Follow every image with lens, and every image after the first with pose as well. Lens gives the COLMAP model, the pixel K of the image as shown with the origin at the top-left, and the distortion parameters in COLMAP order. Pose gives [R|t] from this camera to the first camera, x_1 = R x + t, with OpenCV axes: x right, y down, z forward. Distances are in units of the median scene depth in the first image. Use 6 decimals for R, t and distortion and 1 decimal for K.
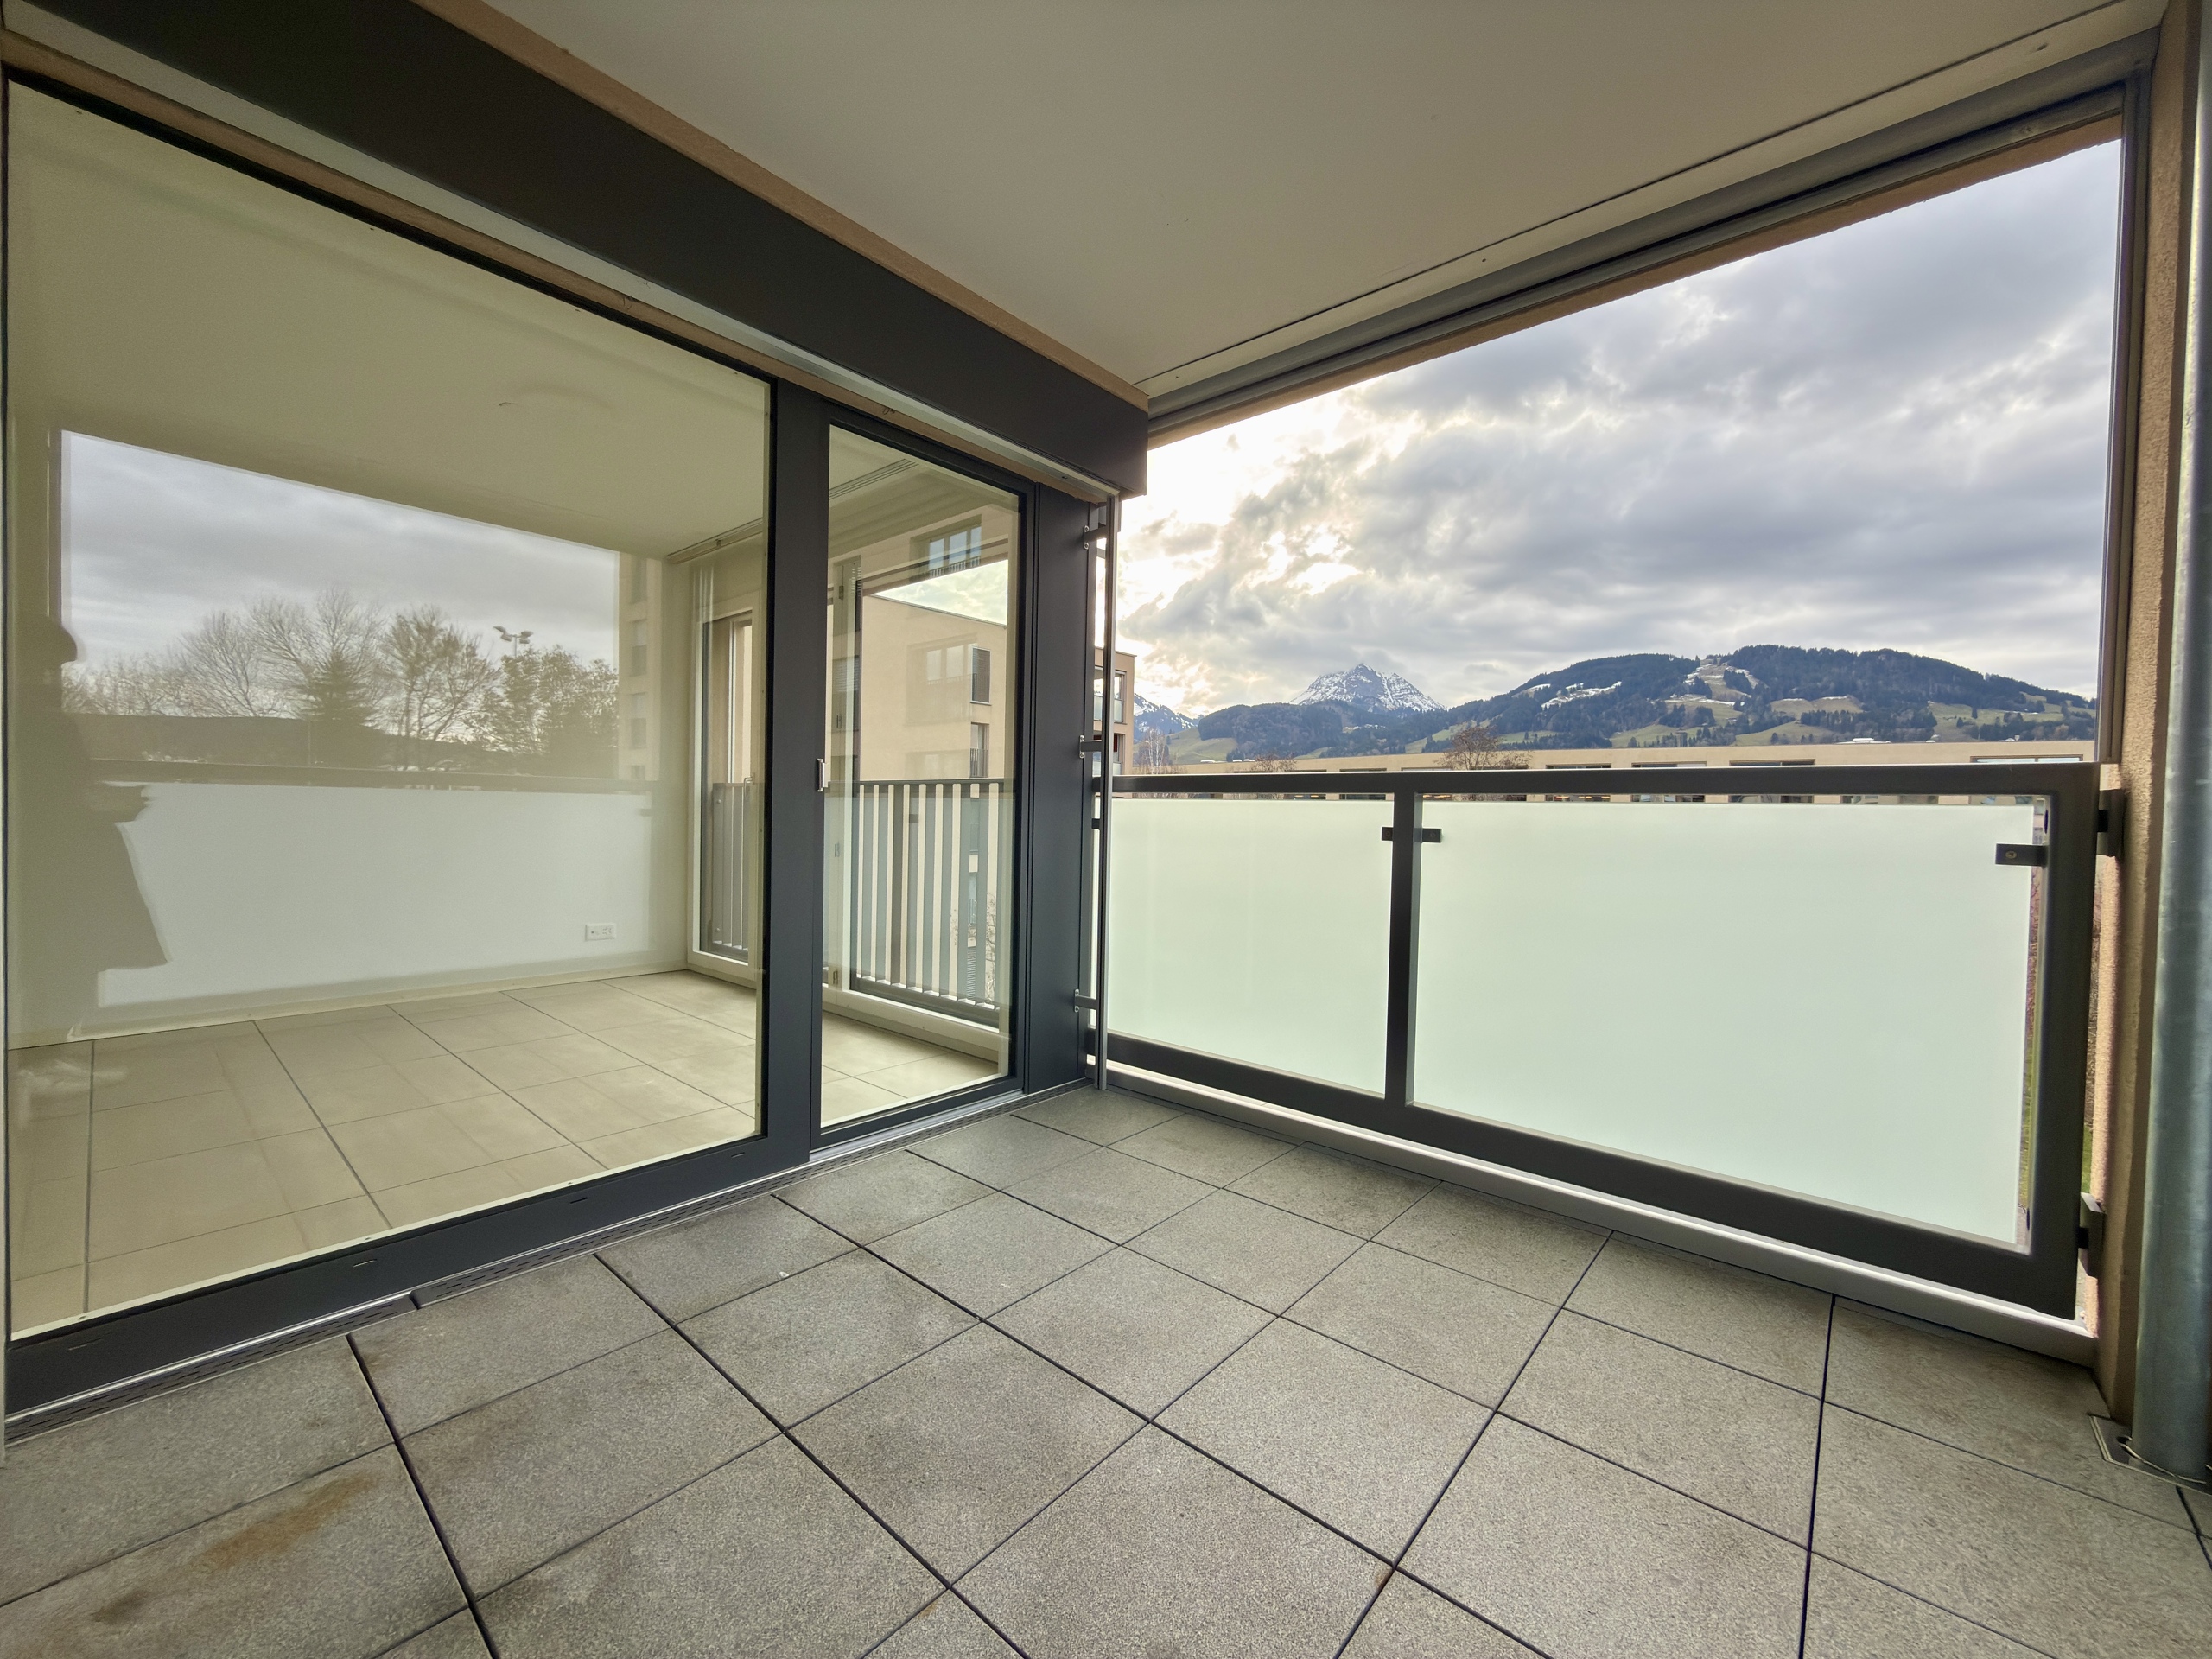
lens RADIAL K [[882.1, 0, 1105.9], [0, 882.1, 834.7], [0, 0, 1]] dist [-0.004390, -0.000350]
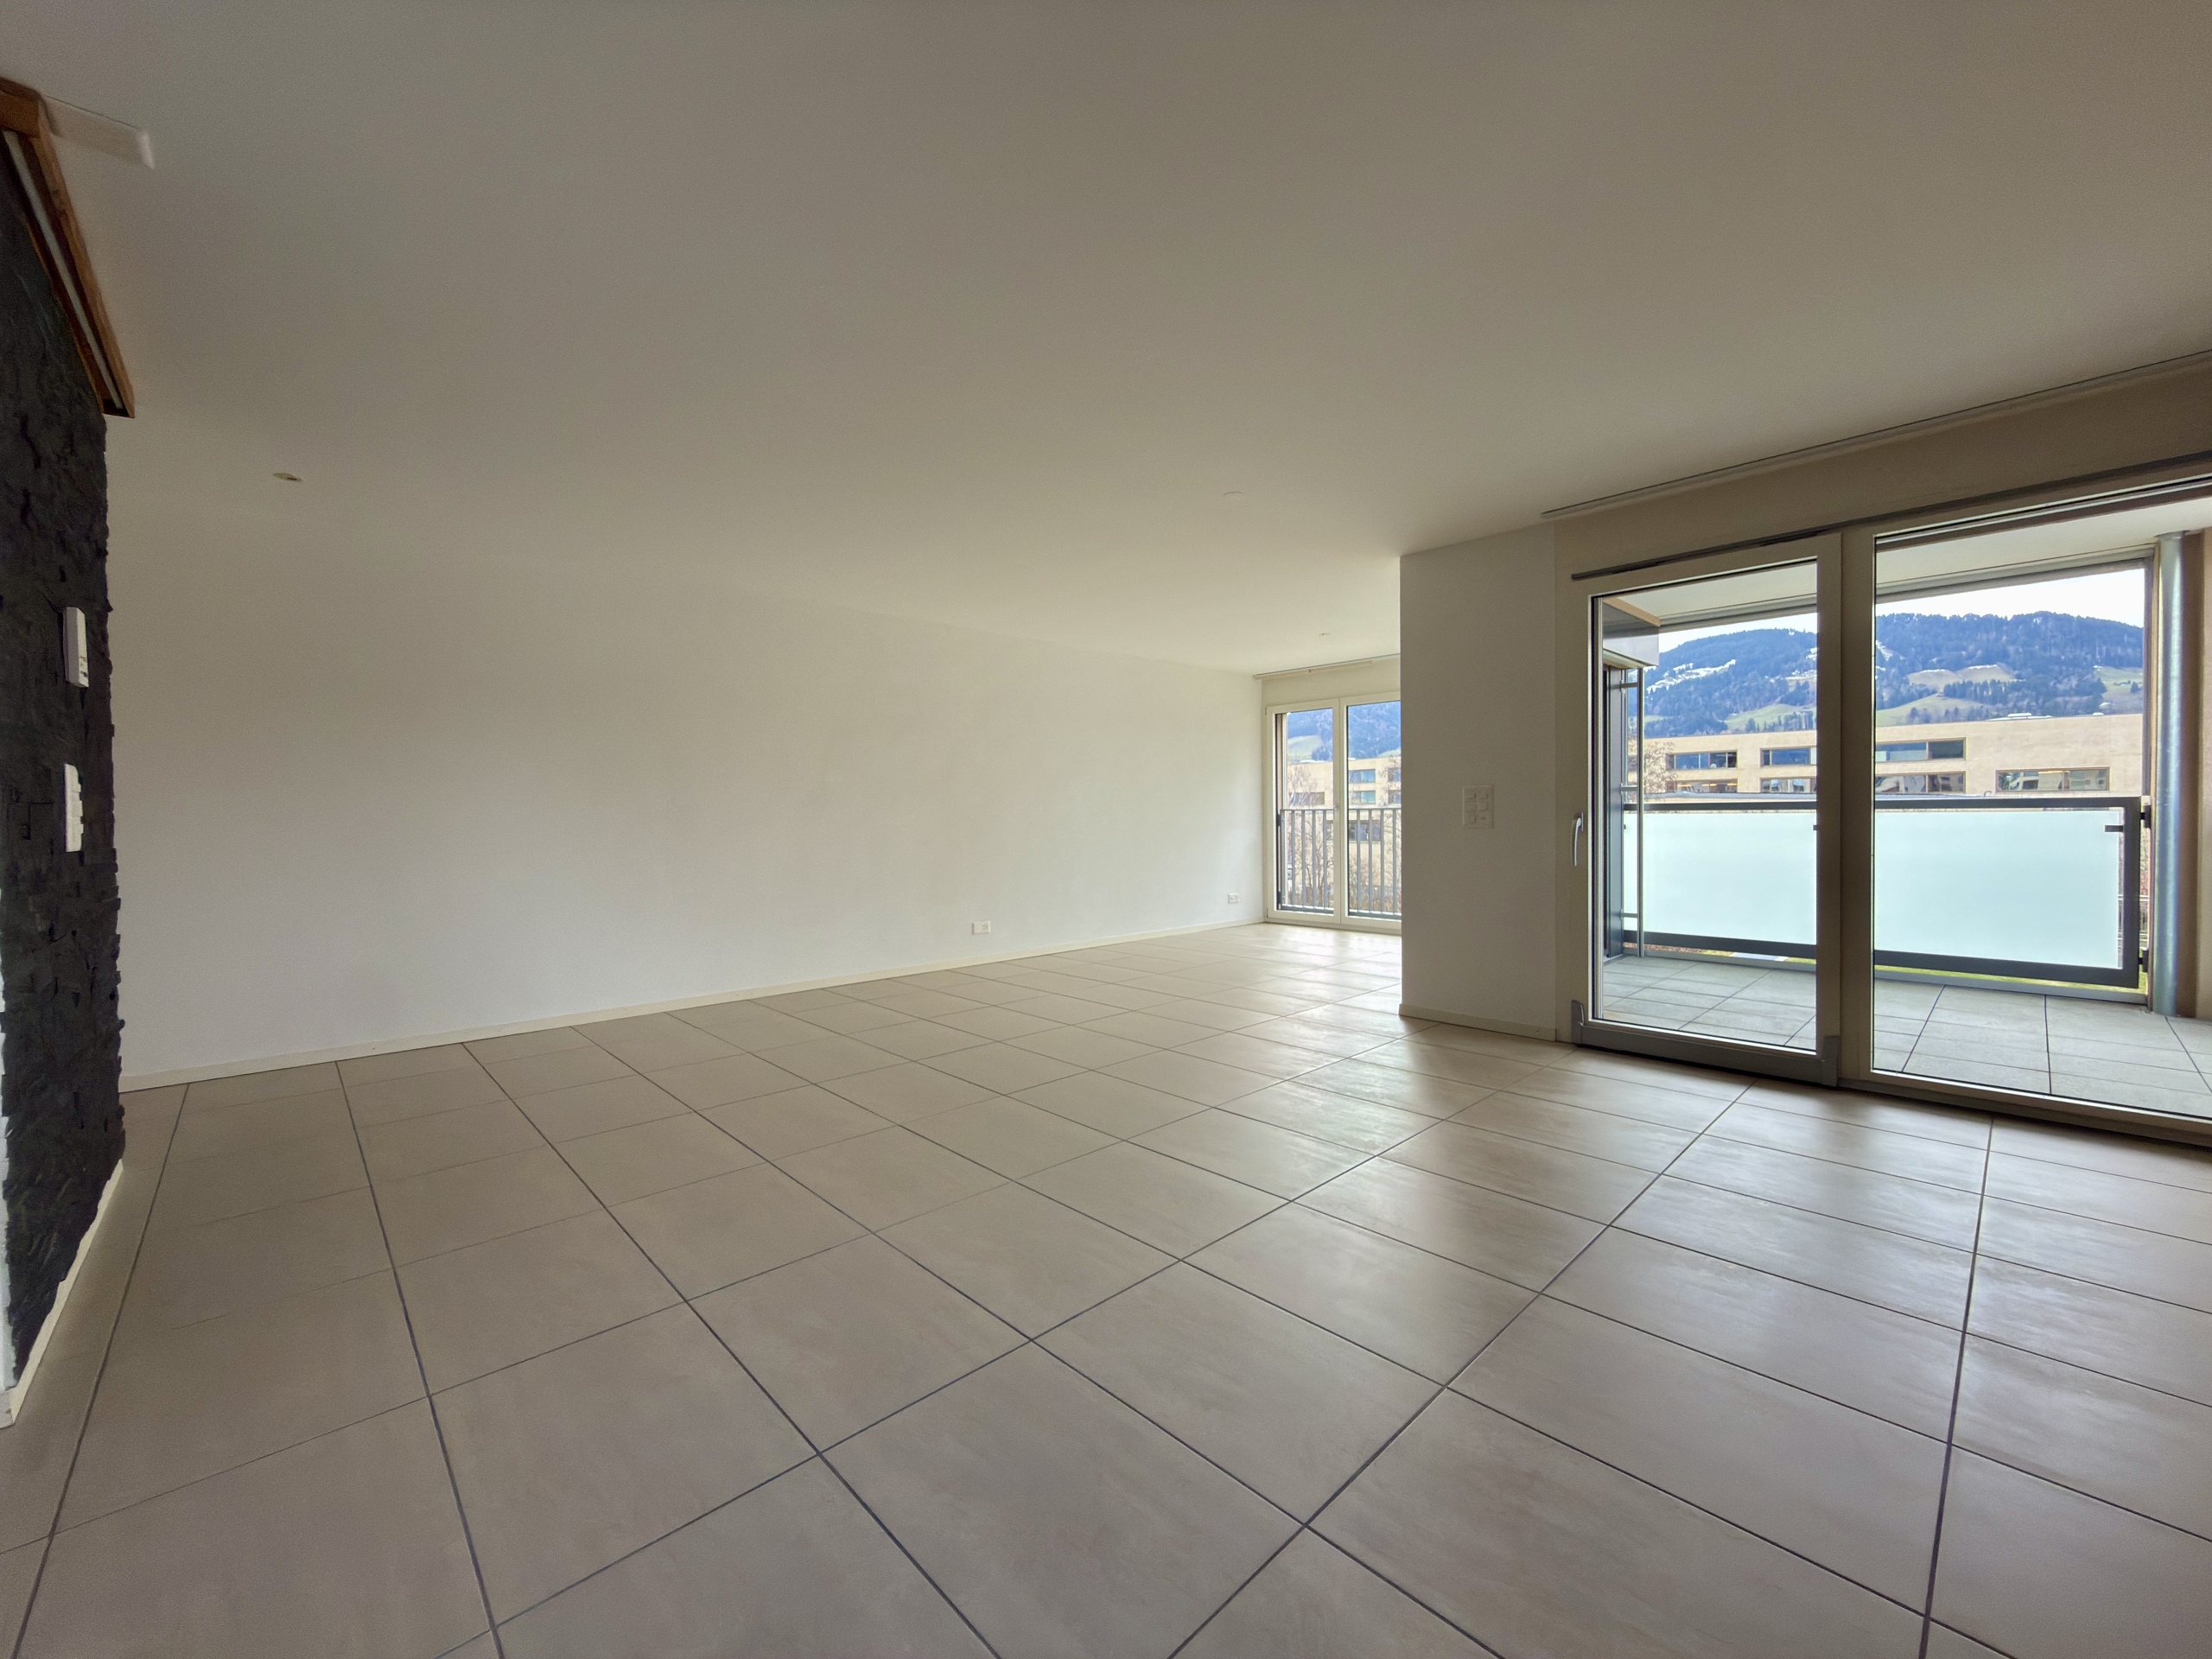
lens RADIAL K [[882.1, 0, 1105.4], [0, 882.1, 834.0], [0, 0, 1]] dist [-0.004390, -0.000350]
pose [[0.995014, -0.027875, -0.095761, -1.857356], [0.027355, 0.999603, -0.006733, -0.028002], [0.095911, 0.004079, 0.995382, -2.050984]]
